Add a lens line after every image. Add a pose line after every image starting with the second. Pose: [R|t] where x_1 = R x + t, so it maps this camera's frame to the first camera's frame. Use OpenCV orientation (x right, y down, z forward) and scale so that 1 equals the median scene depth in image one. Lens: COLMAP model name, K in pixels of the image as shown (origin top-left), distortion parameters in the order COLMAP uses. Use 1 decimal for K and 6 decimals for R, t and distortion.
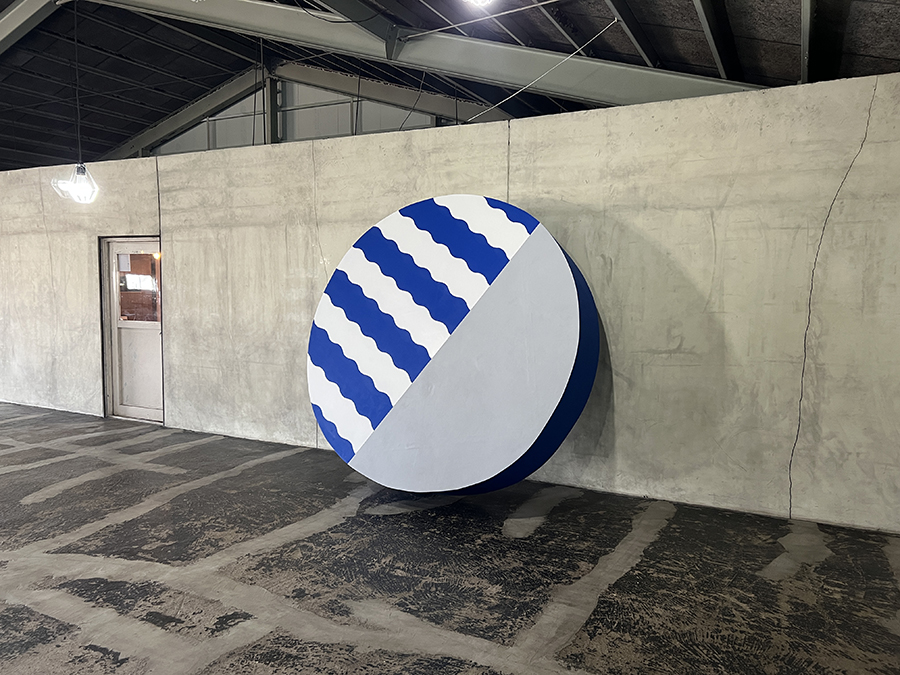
lens RADIAL K [[682.7, 0, 449.4], [0, 682.7, 343.9], [0, 0, 1]] dist [0.027177, -0.022596]
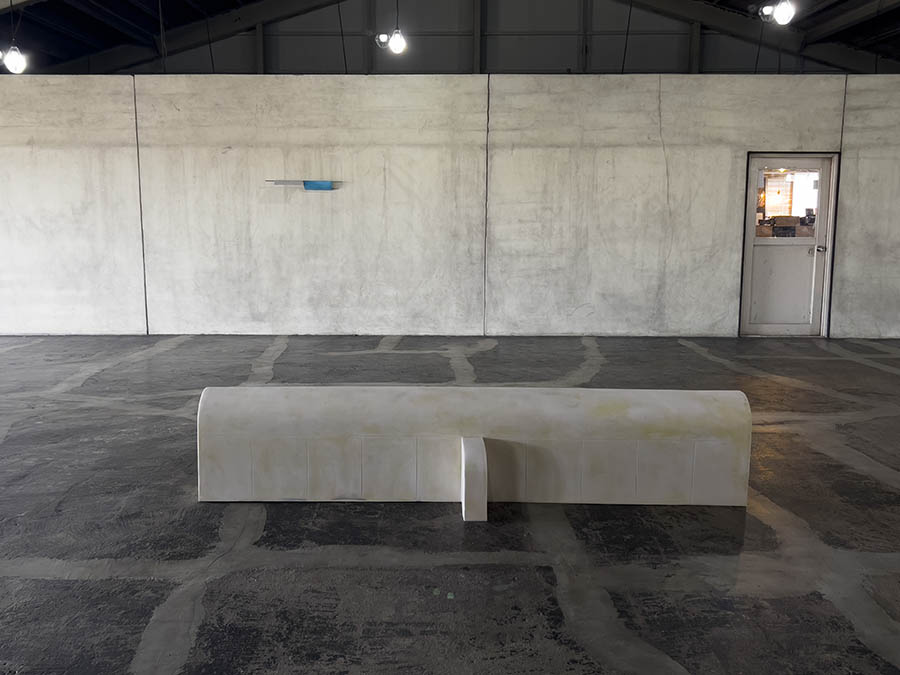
lens RADIAL K [[809.1, 0, 450.1], [0, 809.1, 337.3], [0, 0, 1]] dist [0.050814, -0.076821]
pose [[0.905239, -0.070538, 0.419007, -2.090644], [0.044547, 0.996445, 0.071506, 0.007449], [-0.422561, -0.046064, 0.905163, 0.177495]]
